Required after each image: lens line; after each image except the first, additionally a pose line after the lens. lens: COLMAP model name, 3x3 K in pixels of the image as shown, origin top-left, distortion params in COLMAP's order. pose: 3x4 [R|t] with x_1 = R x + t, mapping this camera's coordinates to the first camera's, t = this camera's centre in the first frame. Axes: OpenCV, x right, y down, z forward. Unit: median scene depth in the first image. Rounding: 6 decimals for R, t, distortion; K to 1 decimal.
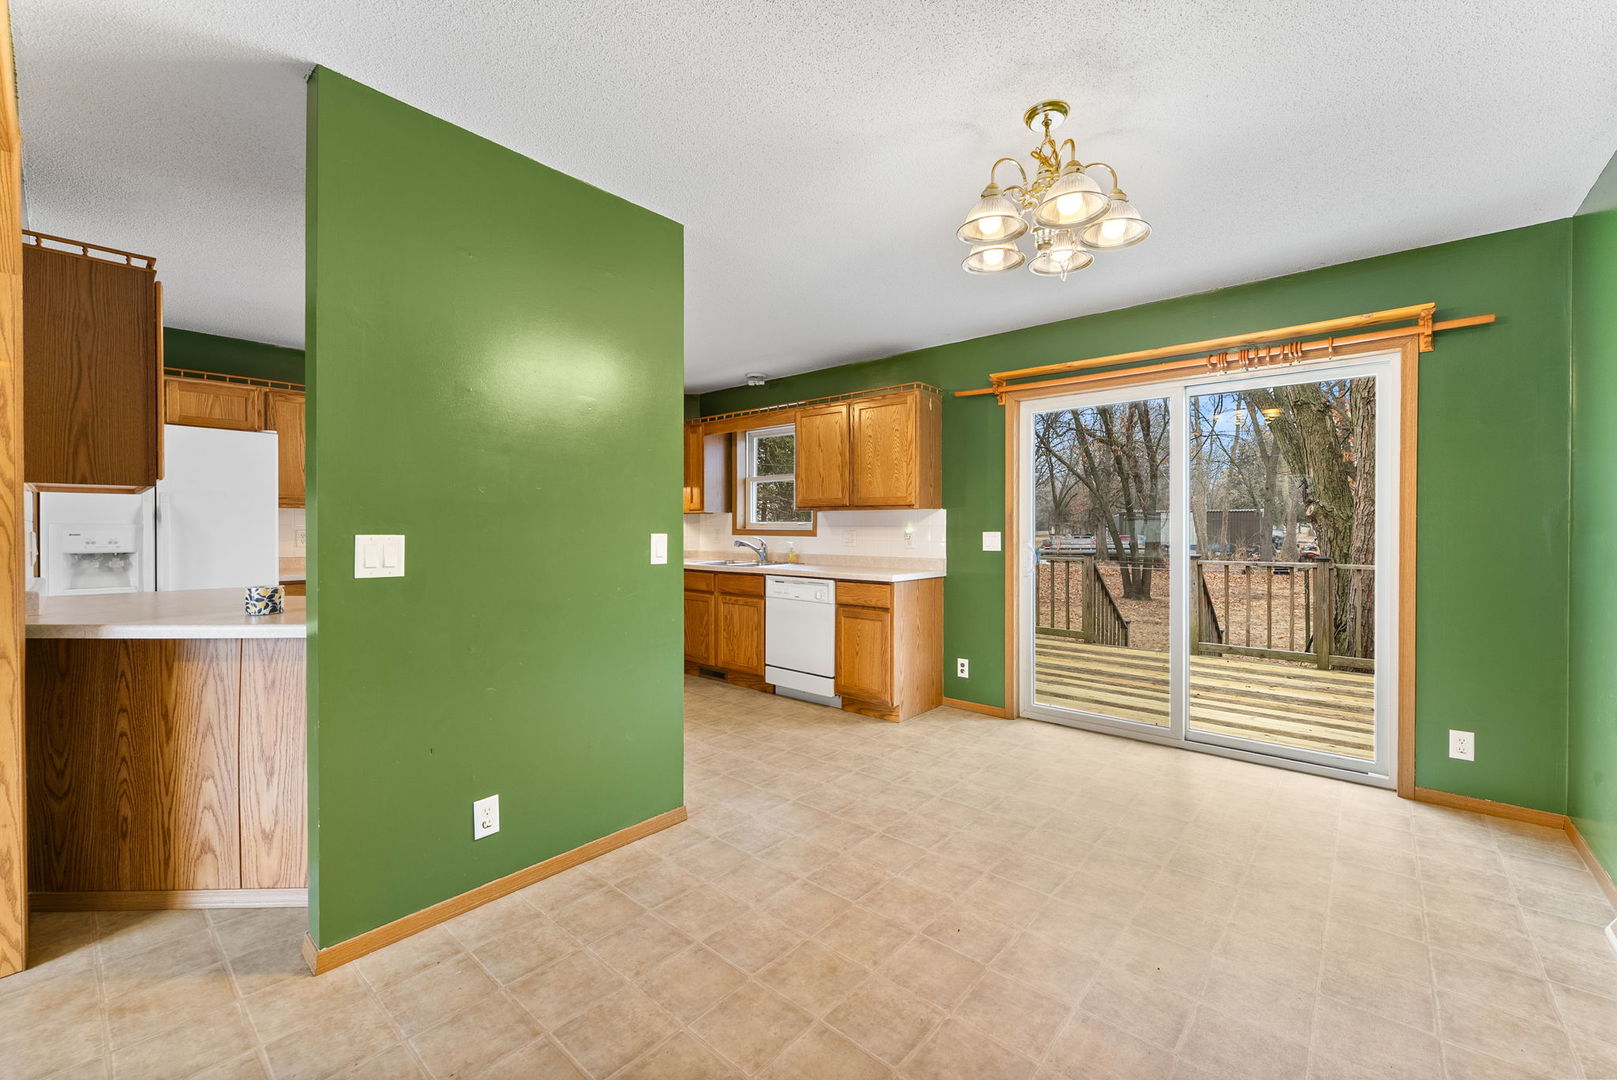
lens RADIAL K [[655.5, 0, 808.9], [0, 655.5, 532.1], [0, 0, 1]] dist [-0.000652, -0.000072]
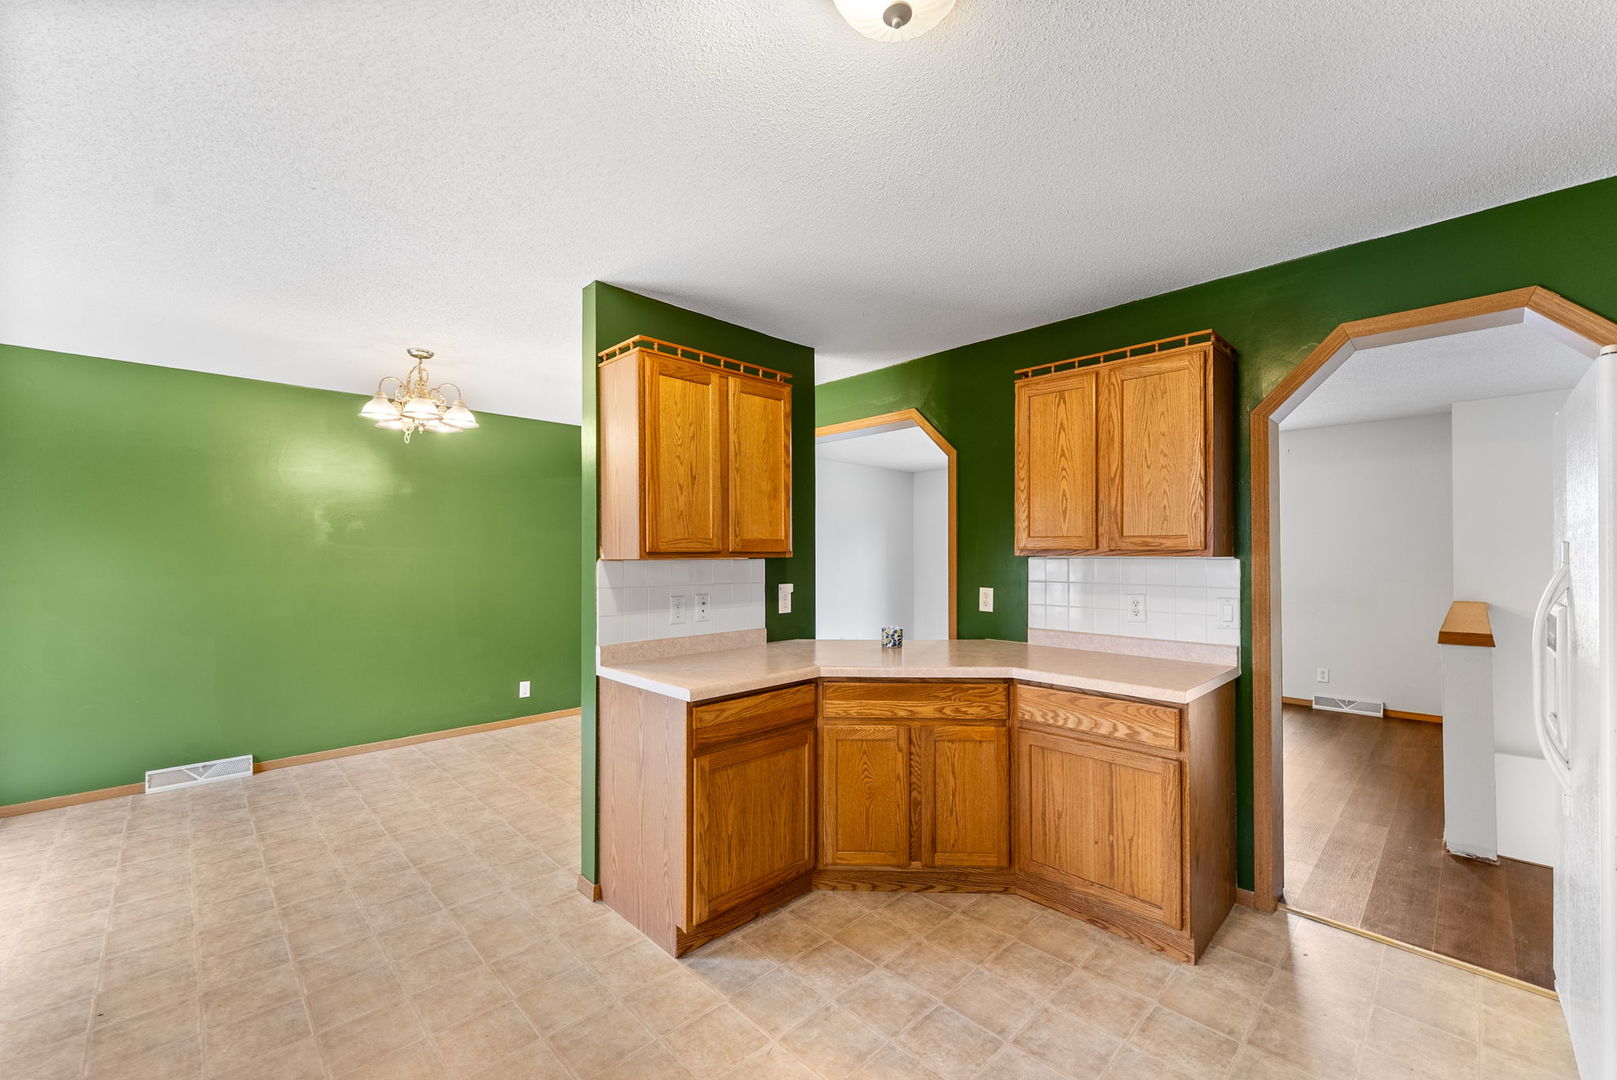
lens RADIAL K [[640.2, 0, 797.2], [0, 640.2, 549.7], [0, 0, 1]] dist [-0.001109, -0.000116]
pose [[-0.995574, -0.001294, 0.093977, -0.399167], [-0.001602, 0.999994, -0.003209, -0.044041], [-0.093972, -0.003345, -0.995569, 1.275940]]
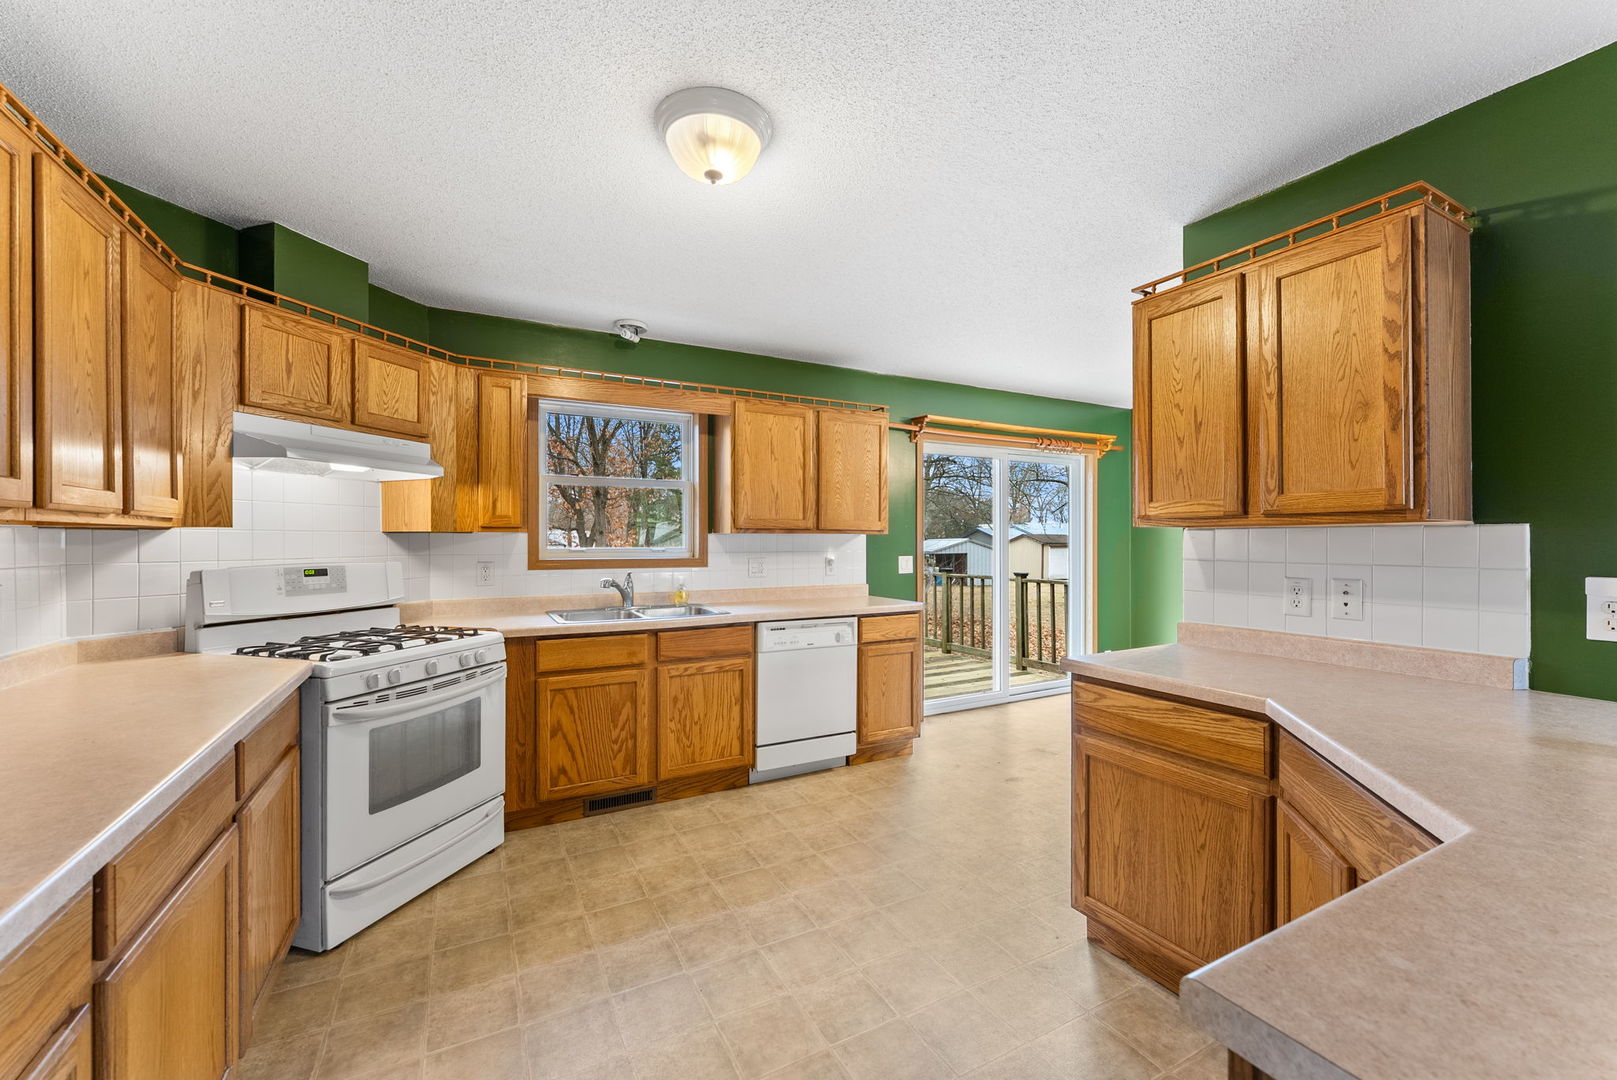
lens RADIAL K [[650.6, 0, 808.5], [0, 650.6, 540.0], [0, 0, 1]] dist [-0.001267, -0.000108]
pose [[0.359825, -0.003681, 0.933013, -0.812866], [0.009137, 0.999958, 0.000422, -0.029429], [-0.932975, 0.008373, 0.359844, 0.781148]]
